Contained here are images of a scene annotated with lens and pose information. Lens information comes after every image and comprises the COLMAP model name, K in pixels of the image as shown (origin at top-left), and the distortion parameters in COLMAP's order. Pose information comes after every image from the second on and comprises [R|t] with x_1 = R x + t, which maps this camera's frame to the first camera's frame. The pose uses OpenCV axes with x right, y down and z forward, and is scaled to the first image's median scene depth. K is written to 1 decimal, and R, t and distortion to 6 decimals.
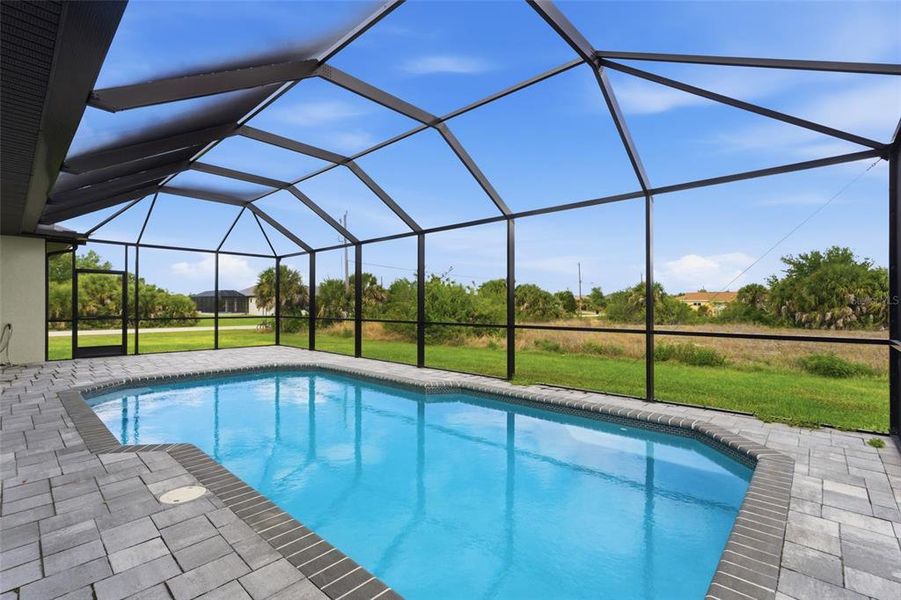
lens RADIAL K [[410.8, 0, 468.0], [0, 410.8, 303.3], [0, 0, 1]] dist [-0.020762, 0.009250]
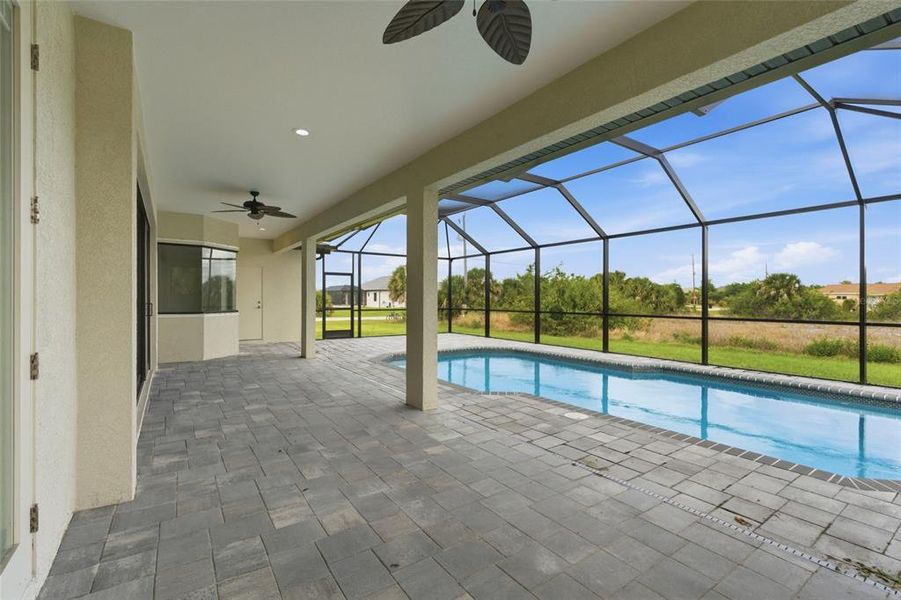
lens RADIAL K [[410.8, 0, 456.9], [0, 410.8, 297.8], [0, 0, 1]] dist [-0.020762, 0.009250]
pose [[0.972834, -0.000093, -0.231503, -0.211898], [0.000914, 0.999994, 0.003436, -0.003449], [0.231501, -0.003554, 0.972828, -0.194873]]
